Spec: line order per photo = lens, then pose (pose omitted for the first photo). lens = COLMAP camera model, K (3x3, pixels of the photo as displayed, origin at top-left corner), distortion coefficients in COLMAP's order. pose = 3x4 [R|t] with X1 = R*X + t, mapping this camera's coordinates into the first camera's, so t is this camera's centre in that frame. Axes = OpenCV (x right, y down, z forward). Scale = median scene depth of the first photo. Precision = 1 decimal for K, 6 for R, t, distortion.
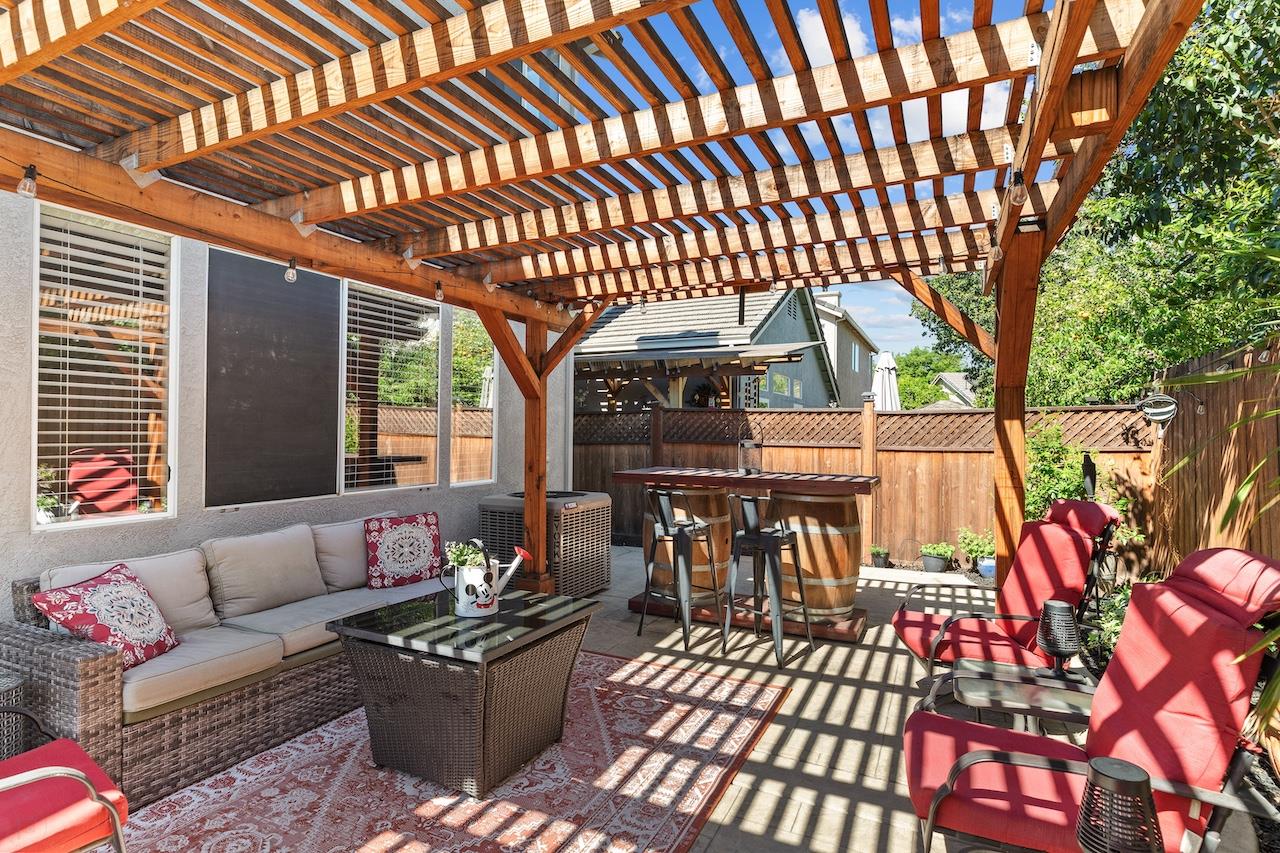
lens RADIAL K [[619.0, 0, 638.1], [0, 619.0, 431.0], [0, 0, 1]] dist [-0.003157, 0.000003]
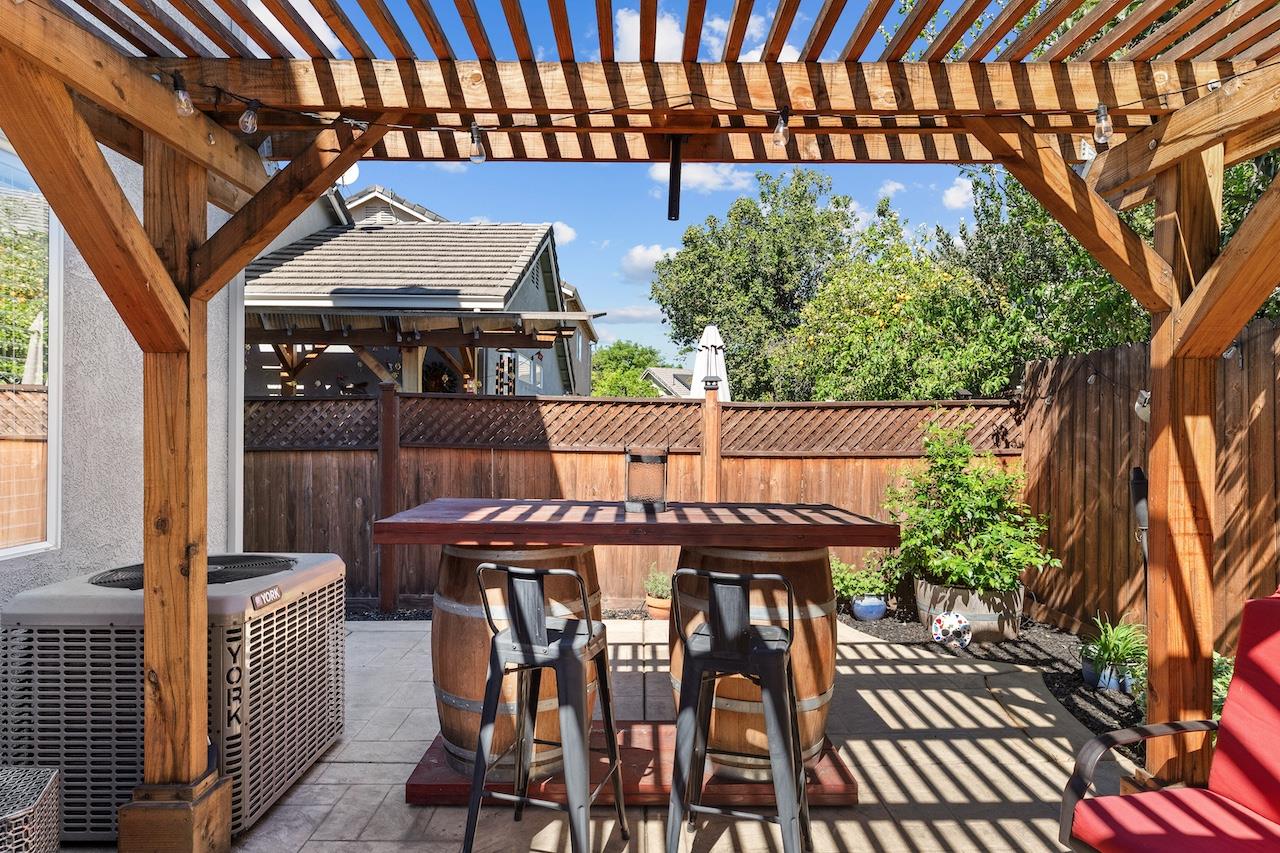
lens RADIAL K [[692.8, 0, 637.5], [0, 692.8, 439.1], [0, 0, 1]] dist [-0.000123, 0.000827]
pose [[0.896534, -0.005548, 0.442939, -0.068934], [-0.002126, 0.999856, 0.016826, -0.002952], [-0.442969, -0.016027, 0.896394, 0.331260]]
